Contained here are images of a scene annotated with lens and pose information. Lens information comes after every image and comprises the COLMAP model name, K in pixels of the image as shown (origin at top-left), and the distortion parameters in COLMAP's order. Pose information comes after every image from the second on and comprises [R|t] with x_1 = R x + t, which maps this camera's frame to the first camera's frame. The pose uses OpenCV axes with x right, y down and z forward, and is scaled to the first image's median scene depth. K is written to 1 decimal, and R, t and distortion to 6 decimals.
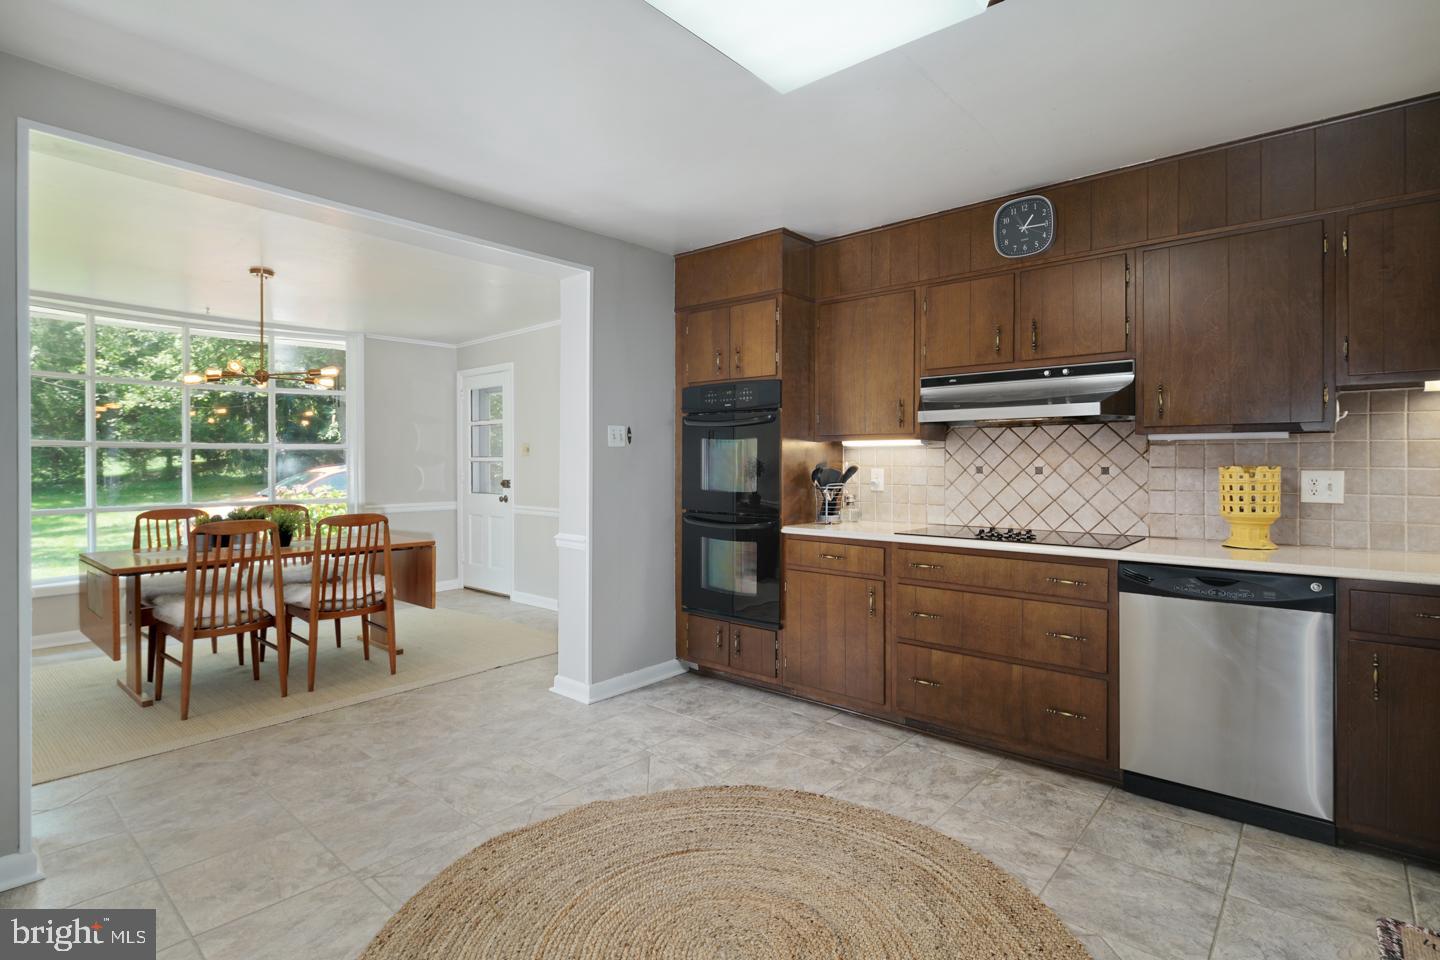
lens RADIAL K [[711.1, 0, 720.2], [0, 711.1, 469.2], [0, 0, 1]] dist [-0.000114, -0.000173]
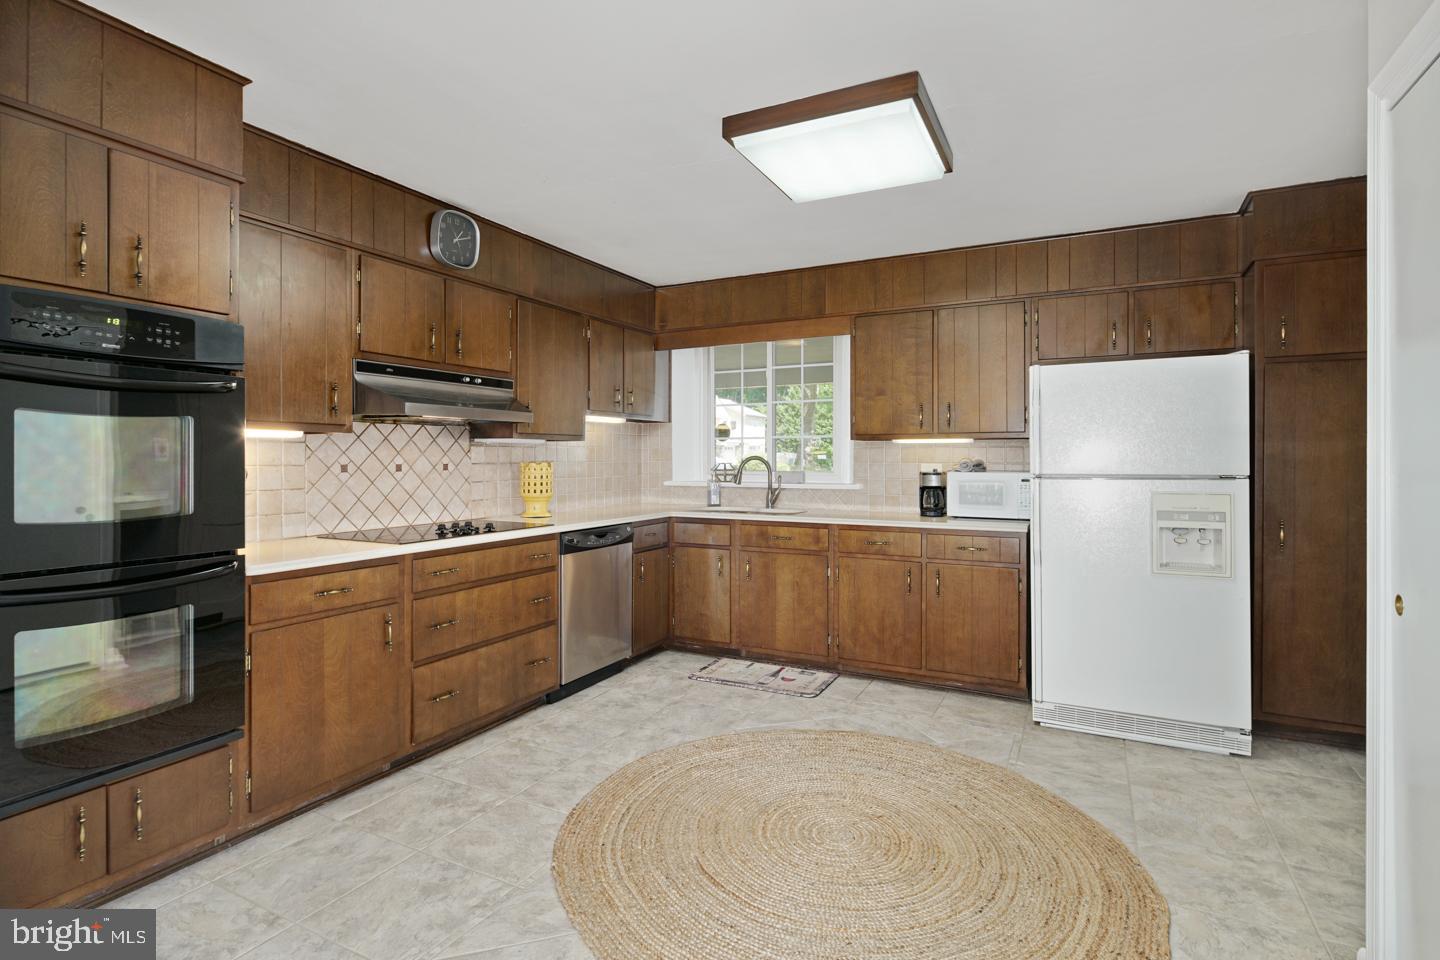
lens RADIAL K [[689.0, 0, 719.0], [0, 689.0, 461.3], [0, 0, 1]] dist [0.003417, -0.000169]
pose [[-0.220354, -0.002081, 0.975418, -0.669480], [0.010121, 0.999939, 0.004420, -0.007904], [-0.975367, 0.010847, -0.220320, 0.844903]]
